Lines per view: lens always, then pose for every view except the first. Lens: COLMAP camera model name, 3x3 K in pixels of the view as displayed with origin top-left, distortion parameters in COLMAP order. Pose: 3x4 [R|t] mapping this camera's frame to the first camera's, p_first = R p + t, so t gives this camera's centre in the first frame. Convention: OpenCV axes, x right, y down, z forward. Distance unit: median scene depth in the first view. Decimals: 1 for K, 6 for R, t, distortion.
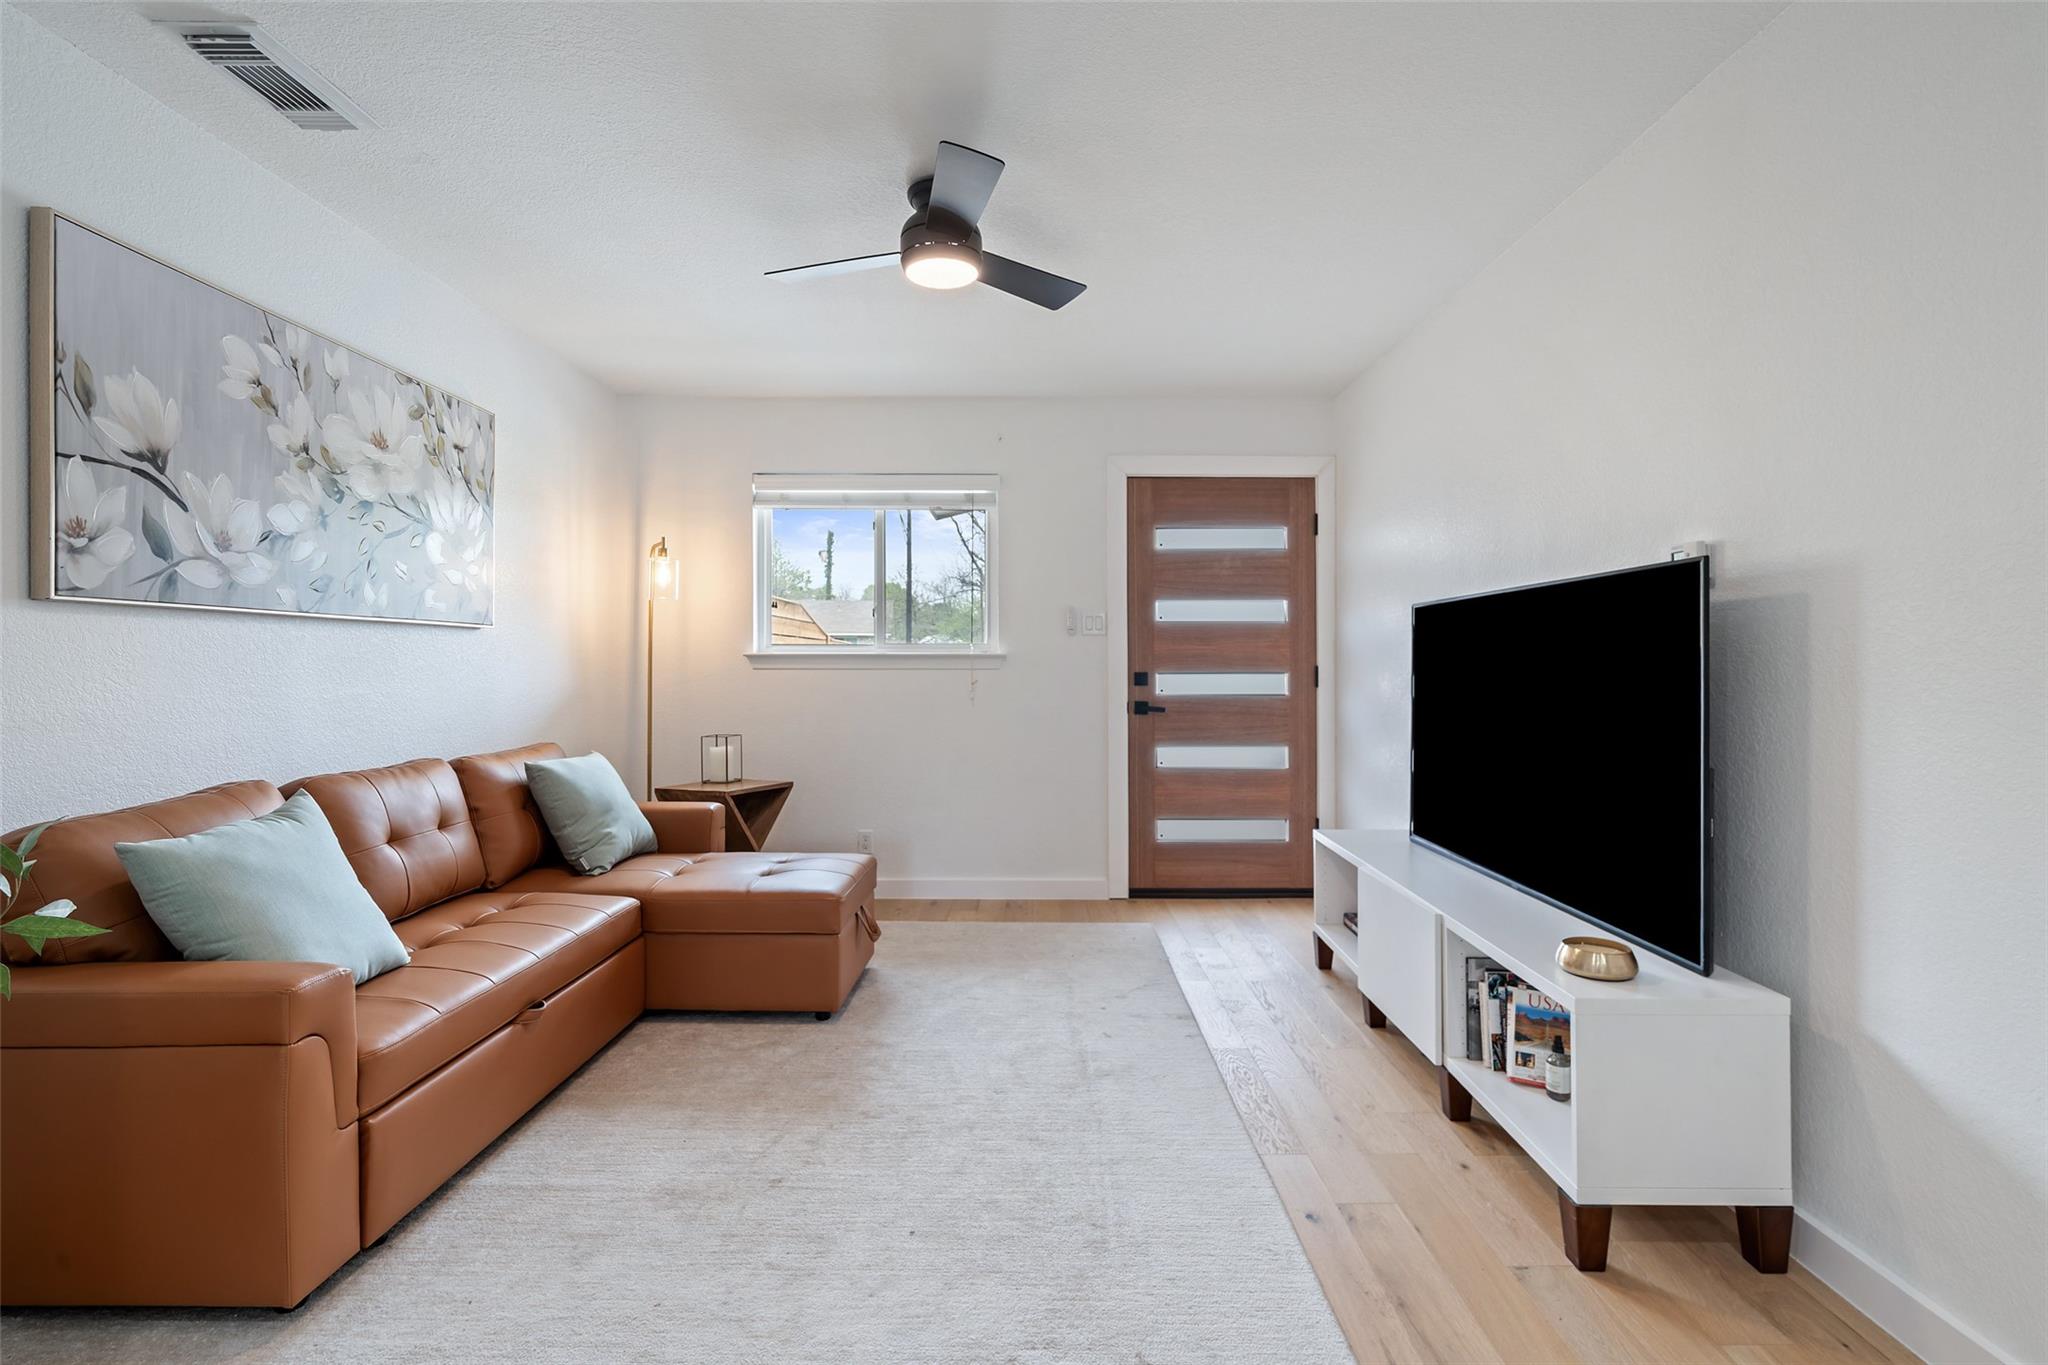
lens RADIAL K [[923.3, 0, 1032.4], [0, 923.3, 675.3], [0, 0, 1]] dist [-0.004237, 0.001280]
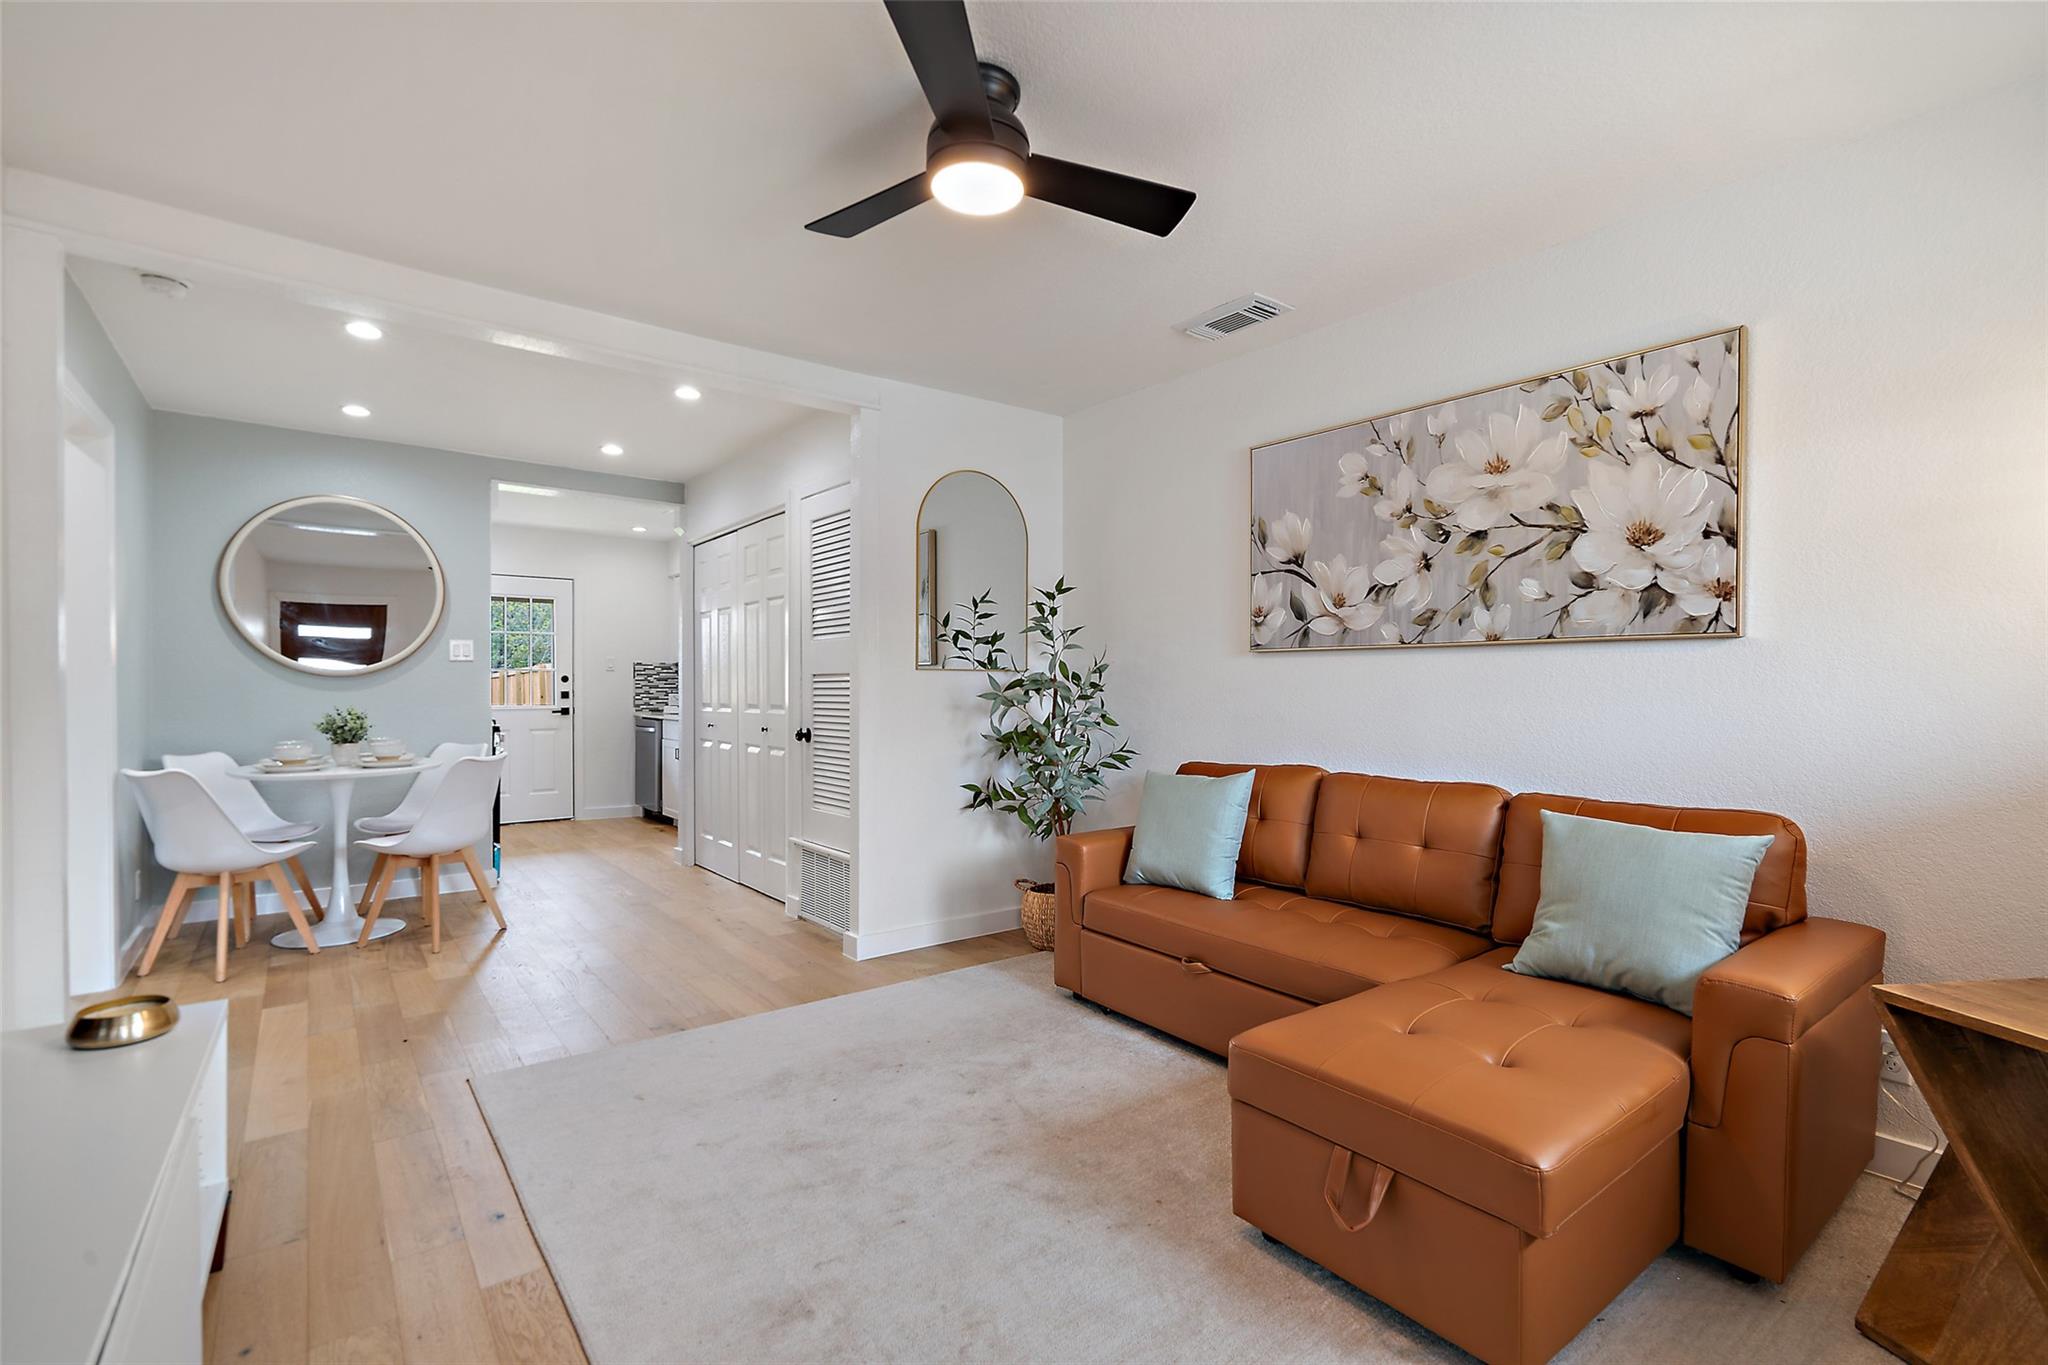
lens RADIAL K [[923.3, 0, 1024.6], [0, 923.3, 692.2], [0, 0, 1]] dist [-0.004237, 0.001280]
pose [[-0.788347, 0.005253, -0.615209, 0.342058], [-0.008485, 0.999776, 0.019409, -0.022597], [0.615173, 0.020521, -0.788125, 1.569333]]
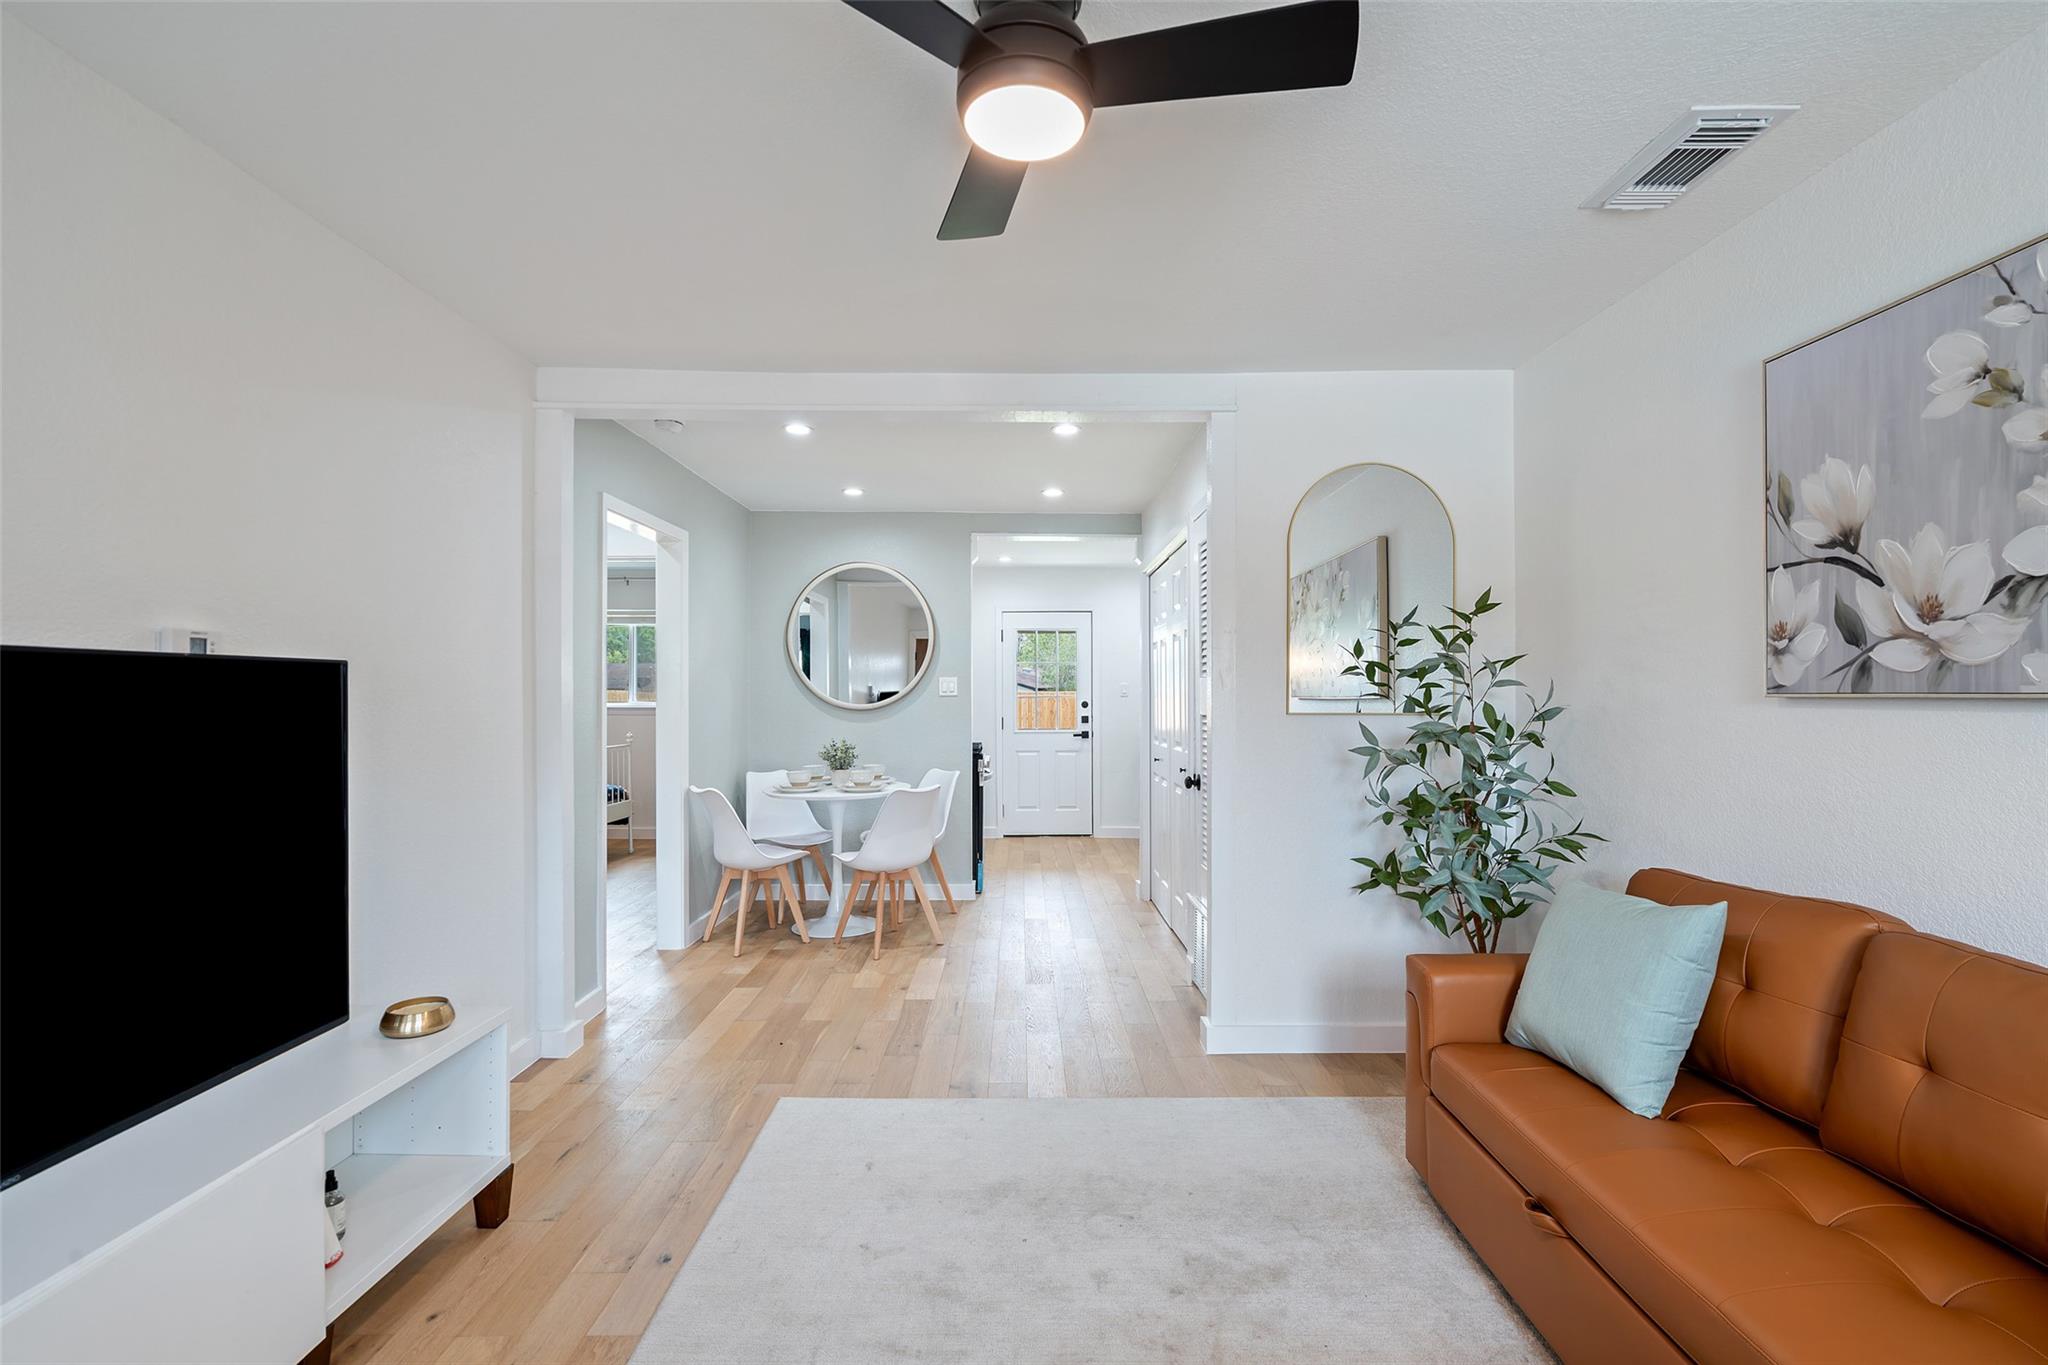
lens RADIAL K [[923.3, 0, 1024.6], [0, 923.3, 690.0], [0, 0, 1]] dist [-0.004237, 0.001280]
pose [[-0.999966, 0.003977, -0.007279, -0.088510], [0.003914, 0.999955, 0.008644, -0.074295], [0.007313, 0.008616, -0.999936, 1.515310]]
